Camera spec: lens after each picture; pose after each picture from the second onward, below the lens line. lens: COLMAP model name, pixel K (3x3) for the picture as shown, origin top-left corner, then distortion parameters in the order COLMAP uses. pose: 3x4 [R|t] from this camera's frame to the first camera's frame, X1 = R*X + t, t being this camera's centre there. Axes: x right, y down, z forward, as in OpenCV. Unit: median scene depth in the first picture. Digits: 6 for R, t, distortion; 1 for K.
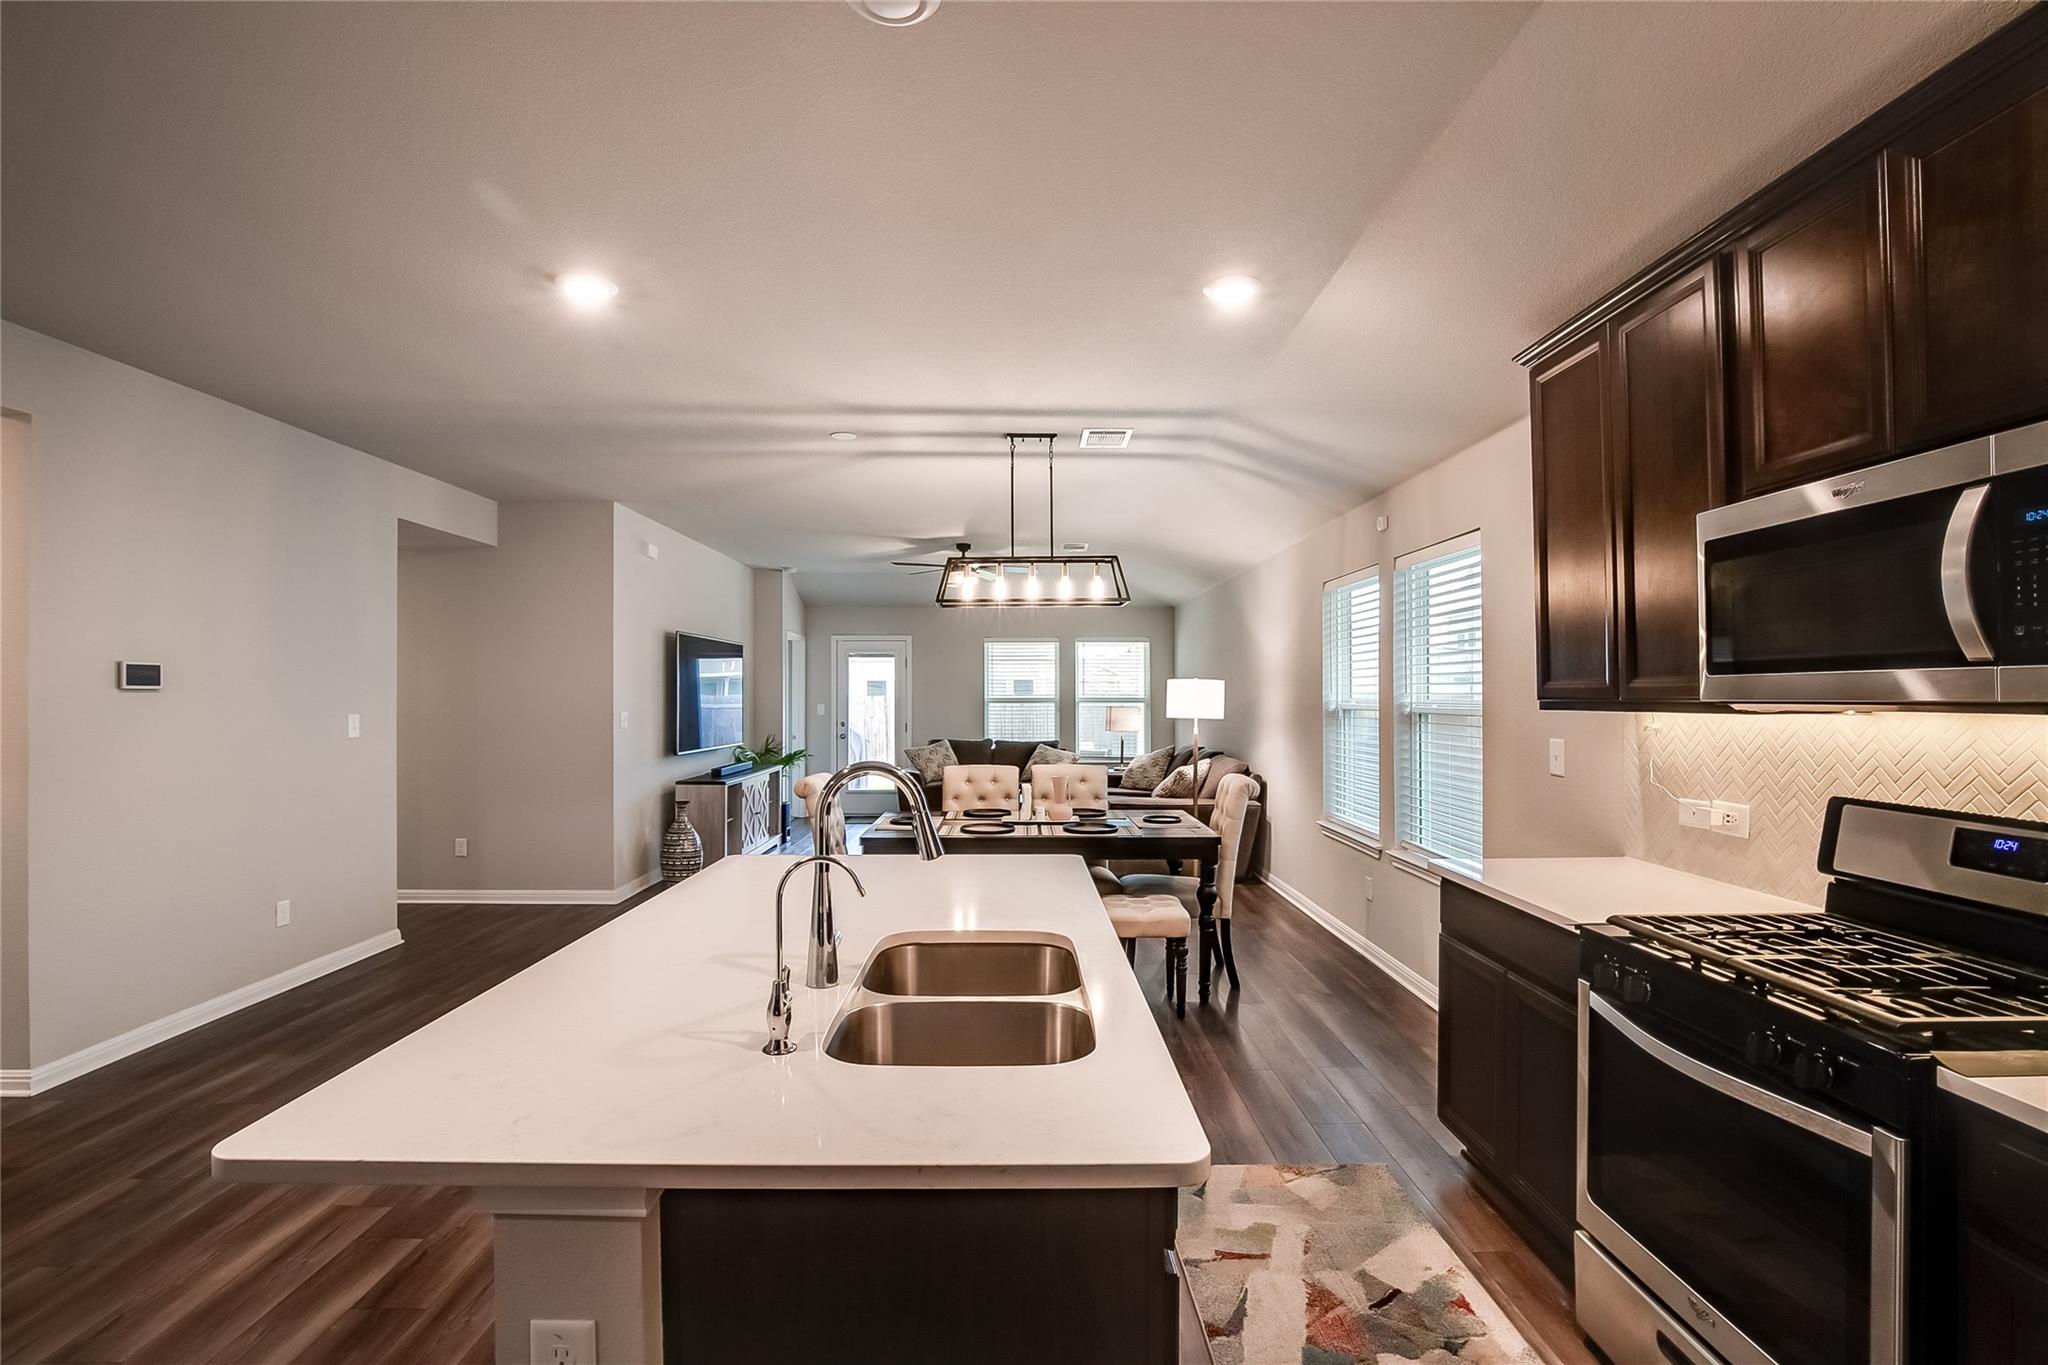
lens RADIAL K [[943.9, 0, 1025.3], [0, 943.9, 685.7], [0, 0, 1]] dist [-0.035186, 0.007033]
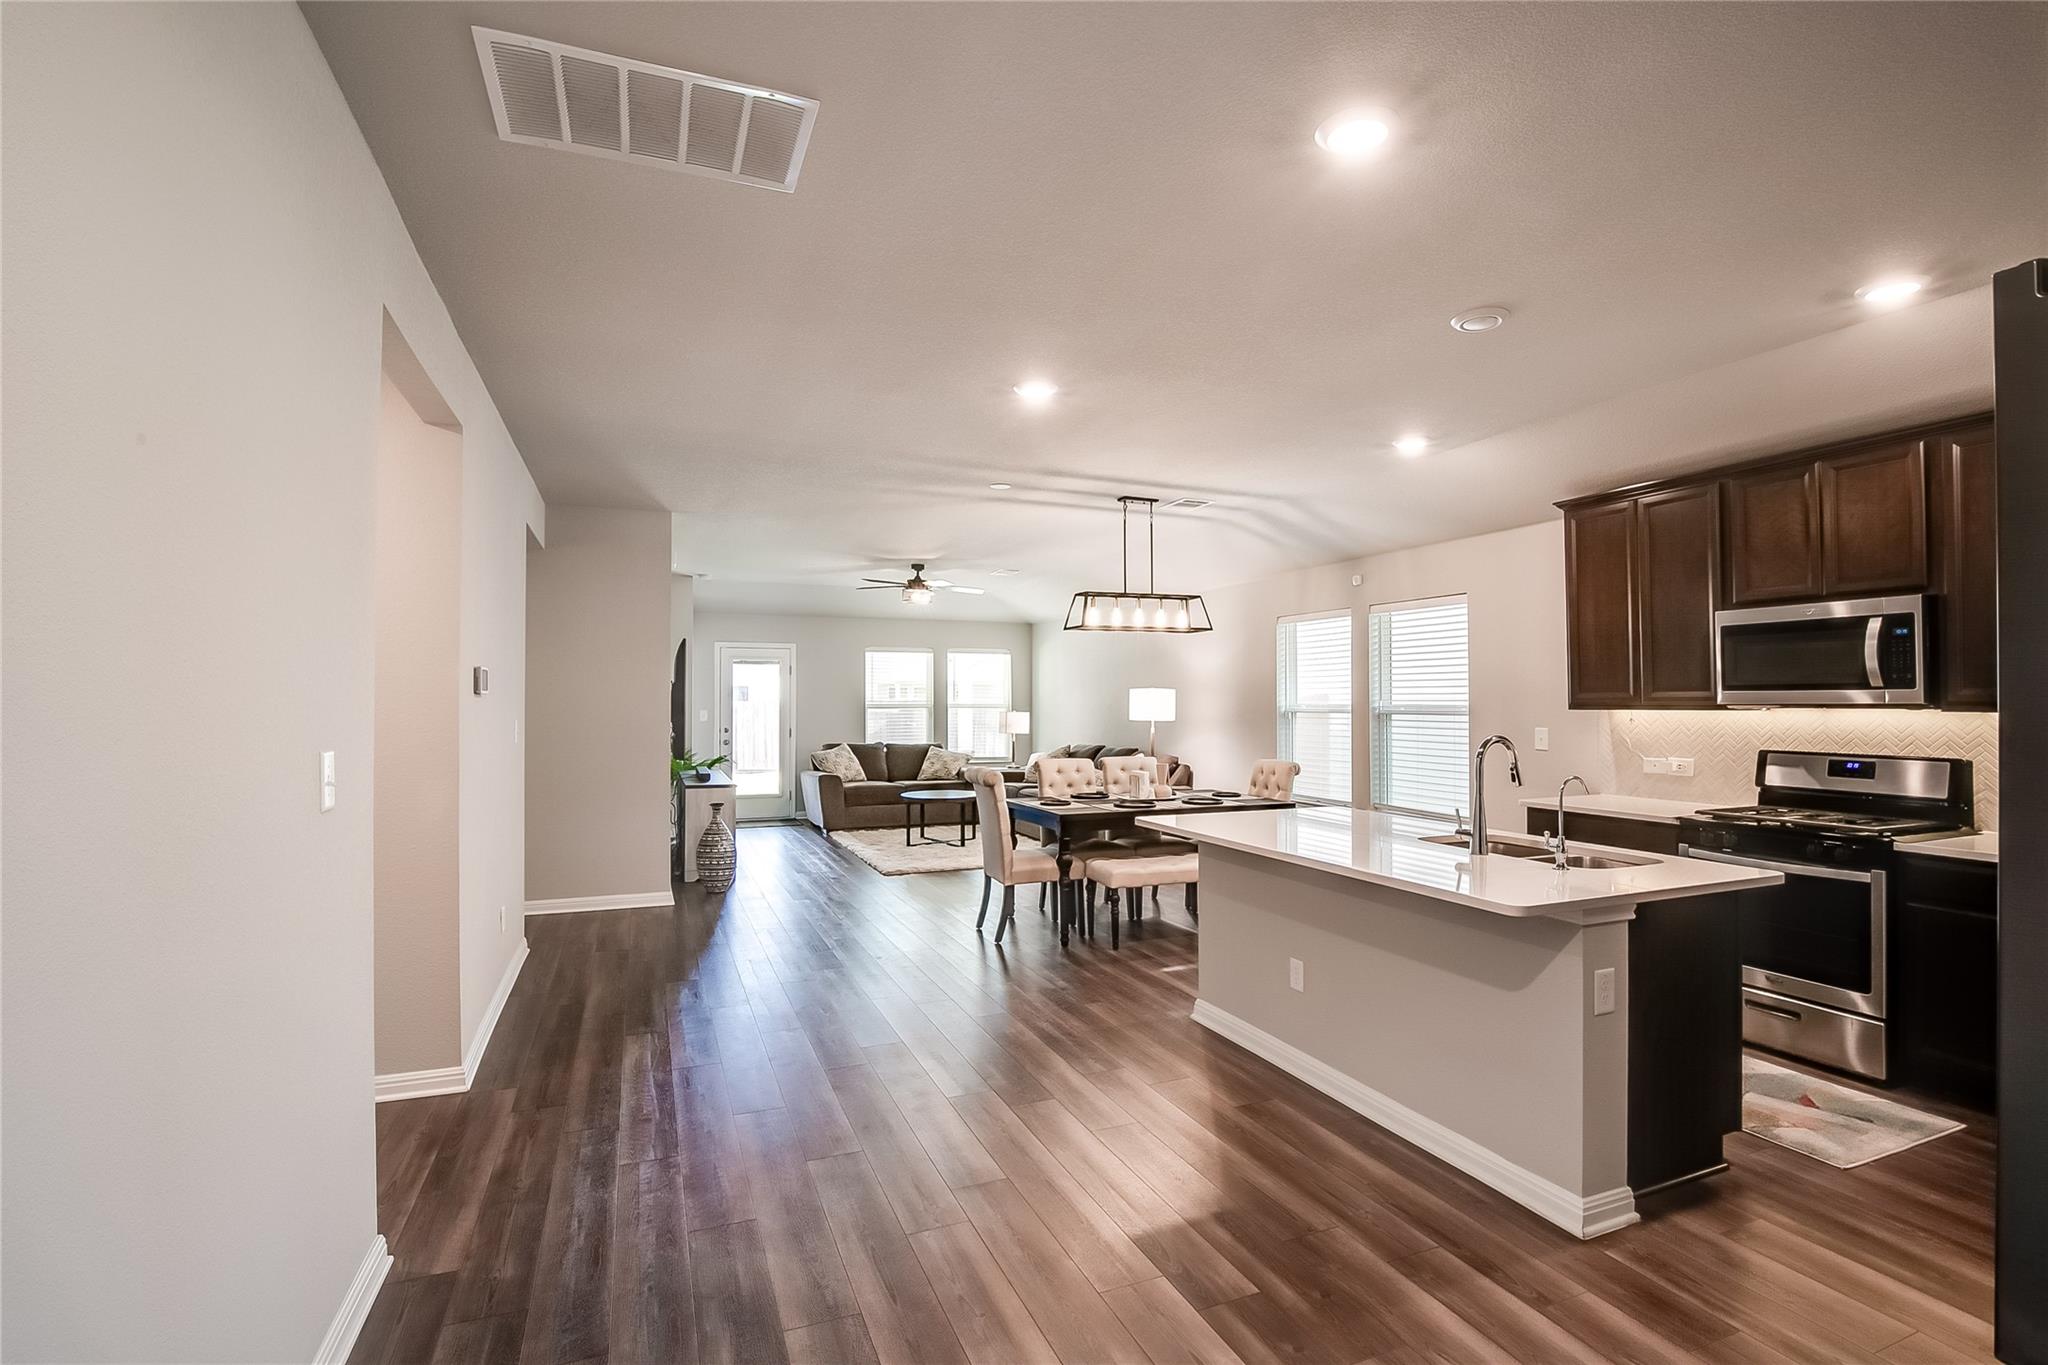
lens RADIAL K [[943.9, 0, 1035.5], [0, 943.9, 693.6], [0, 0, 1]] dist [-0.035186, 0.007033]
pose [[0.928298, 0.003759, 0.371818, -0.598161], [-0.004182, 0.999991, 0.000331, -0.000204], [-0.371813, -0.001862, 0.928306, -0.139560]]
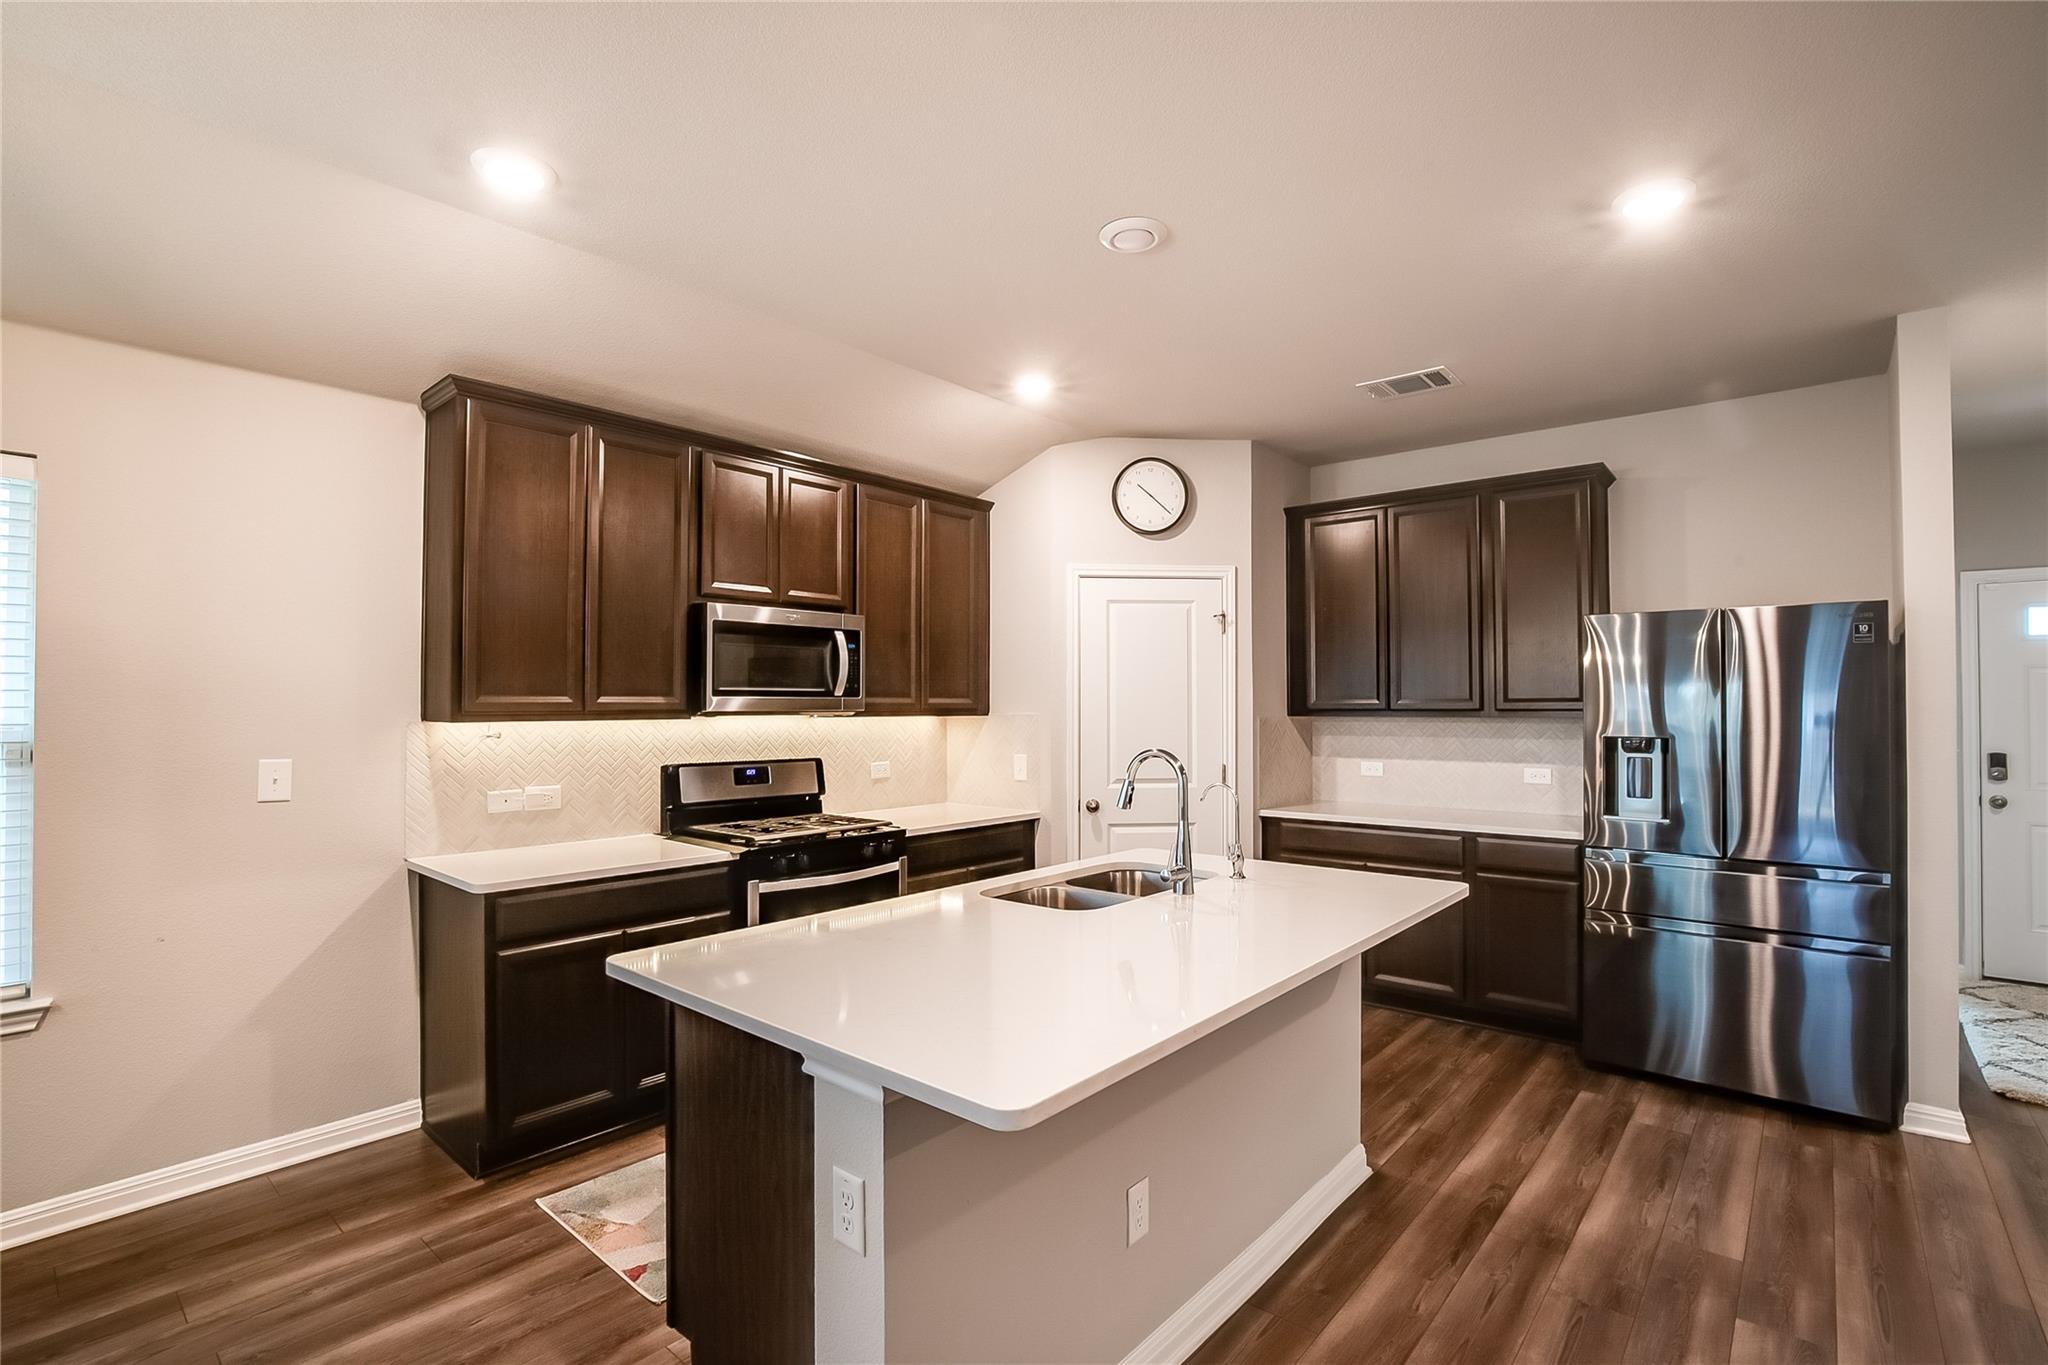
lens RADIAL K [[943.9, 0, 1024.6], [0, 943.9, 687.4], [0, 0, 1]] dist [-0.035186, 0.007033]
pose [[-0.747912, 0.016076, 0.663603, -0.363420], [-0.003640, 0.999592, -0.028319, 0.008014], [-0.663788, -0.023595, -0.747549, 0.807330]]
